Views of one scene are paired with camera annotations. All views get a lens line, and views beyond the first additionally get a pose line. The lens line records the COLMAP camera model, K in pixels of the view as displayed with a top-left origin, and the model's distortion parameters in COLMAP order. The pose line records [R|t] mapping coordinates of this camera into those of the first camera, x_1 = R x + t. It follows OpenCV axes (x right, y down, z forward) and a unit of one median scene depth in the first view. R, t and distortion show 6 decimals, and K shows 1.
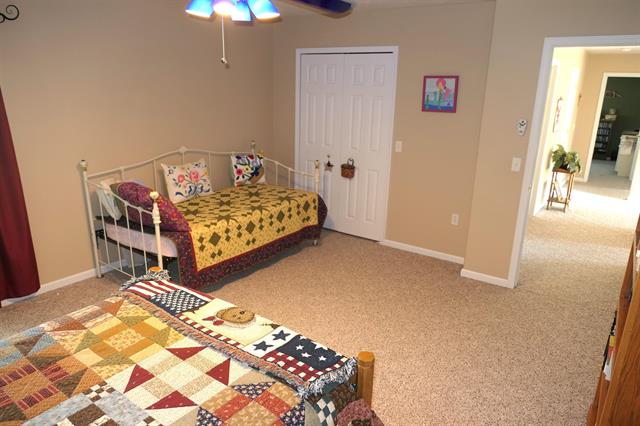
lens RADIAL K [[443.2, 0, 319.1], [0, 443.2, 213.1], [0, 0, 1]] dist [0.013380, 0.001266]
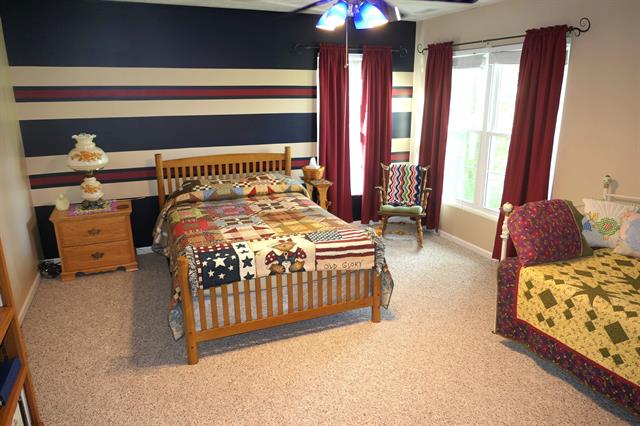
lens RADIAL K [[443.2, 0, 319.2], [0, 443.2, 215.3], [0, 0, 1]] dist [0.013380, 0.001266]
pose [[-0.512897, 0.211678, -0.831943, 0.628383], [-0.246362, 0.892061, 0.378857, -0.291136], [0.822340, 0.399273, -0.405386, 1.100421]]
